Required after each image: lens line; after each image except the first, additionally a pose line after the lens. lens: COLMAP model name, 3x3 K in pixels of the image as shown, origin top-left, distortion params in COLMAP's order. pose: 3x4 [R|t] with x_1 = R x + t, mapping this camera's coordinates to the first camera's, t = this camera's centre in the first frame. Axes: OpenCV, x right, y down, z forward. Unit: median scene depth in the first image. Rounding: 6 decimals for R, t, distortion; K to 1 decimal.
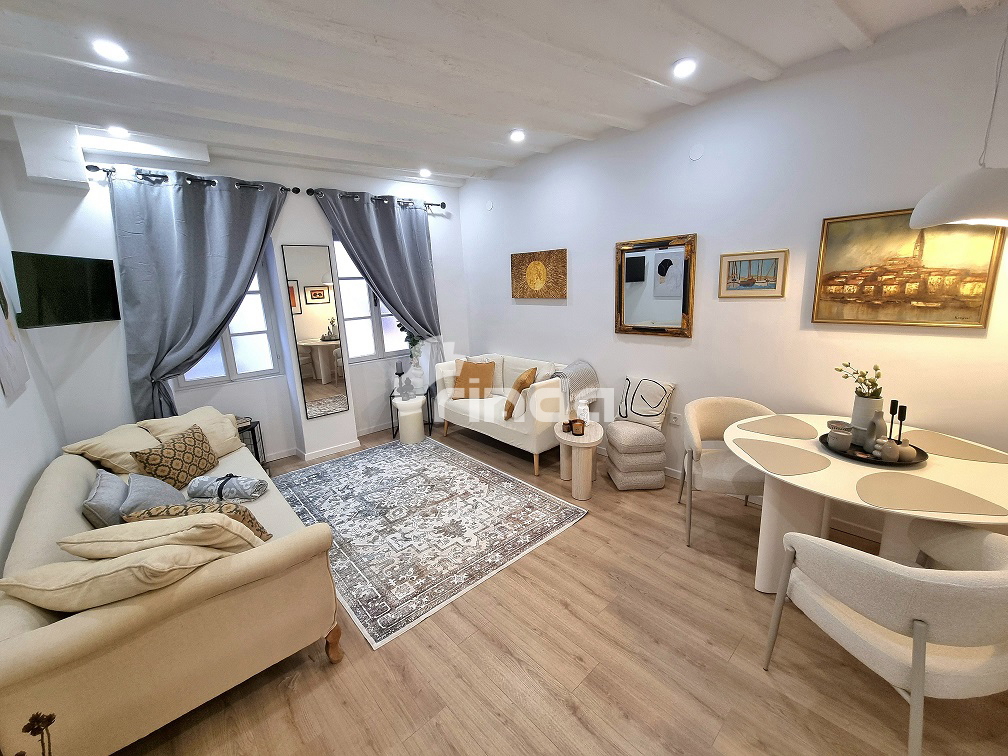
lens RADIAL K [[409.2, 0, 502.5], [0, 409.2, 372.2], [0, 0, 1]] dist [-0.001723, -0.000524]
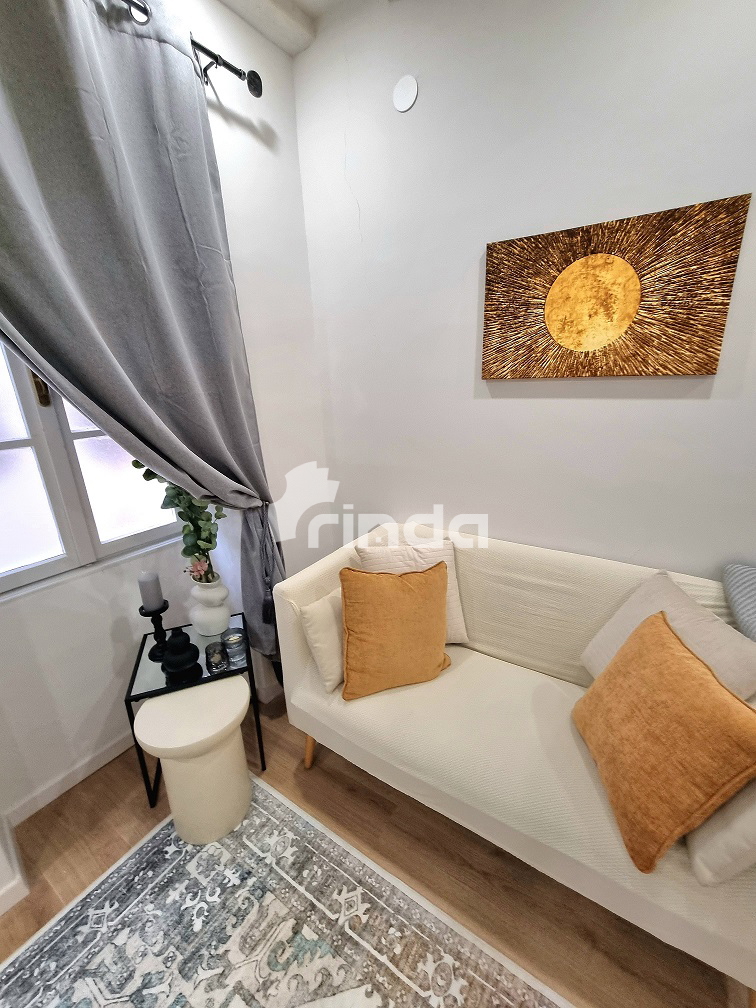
lens RADIAL K [[409.2, 0, 383.8], [0, 409.2, 503.4], [0, 0, 1]] dist [-0.001723, -0.000524]
pose [[0.965677, -0.068207, 0.250631, -0.170600], [0.049515, 0.995552, 0.080151, -0.115919], [-0.254983, -0.064990, 0.964759, 0.734197]]
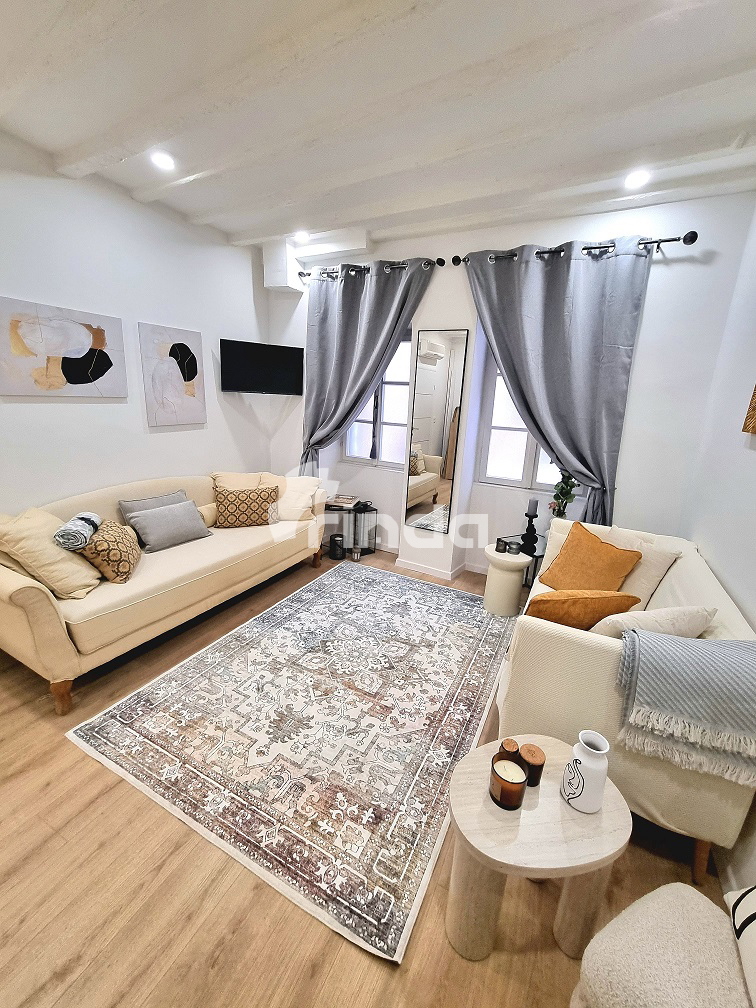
lens RADIAL K [[409.2, 0, 383.8], [0, 409.2, 503.4], [0, 0, 1]] dist [-0.001723, -0.000524]
pose [[0.365016, 0.302594, -0.880455, 0.305511], [-0.262620, 0.940768, 0.214445, -0.115328], [0.893193, 0.152949, 0.422863, 0.554488]]
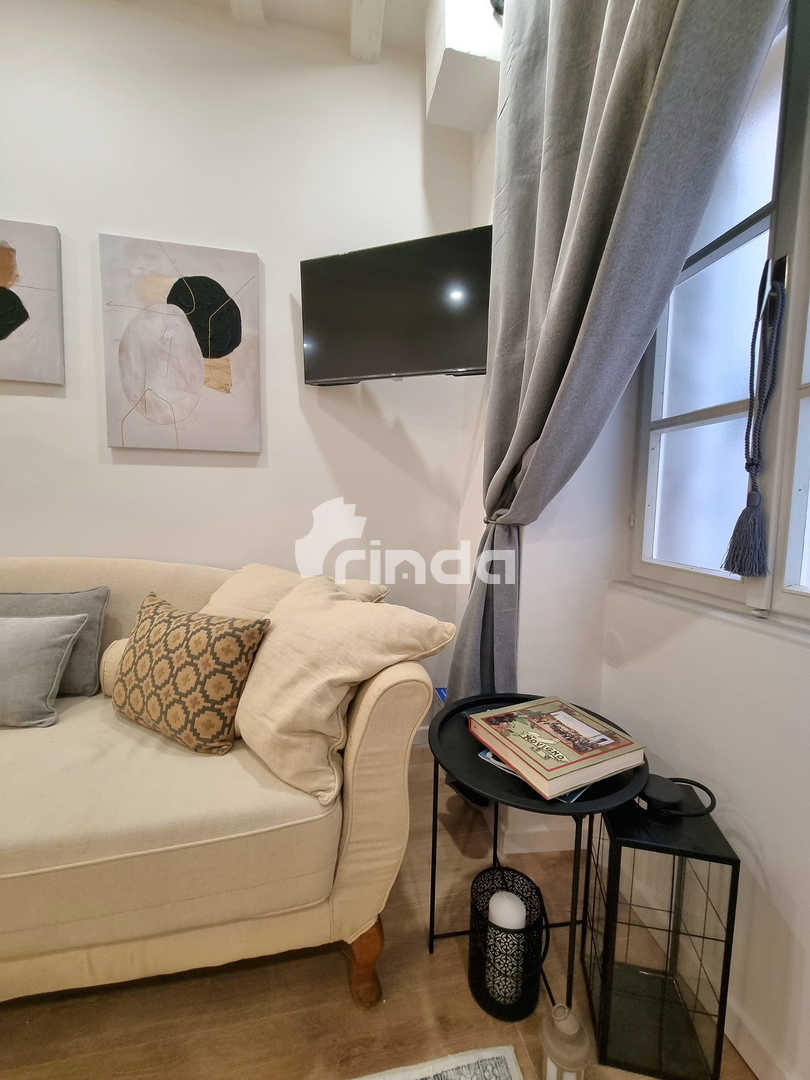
lens RADIAL K [[438.4, 0, 411.3], [0, 438.4, 539.3], [0, 0, 1]] dist [-0.001723, -0.000524]
pose [[-0.509510, 0.104830, -0.854055, -0.352074], [-0.181405, 0.957156, 0.225708, -0.032364], [0.841125, 0.269930, -0.468664, 0.893298]]
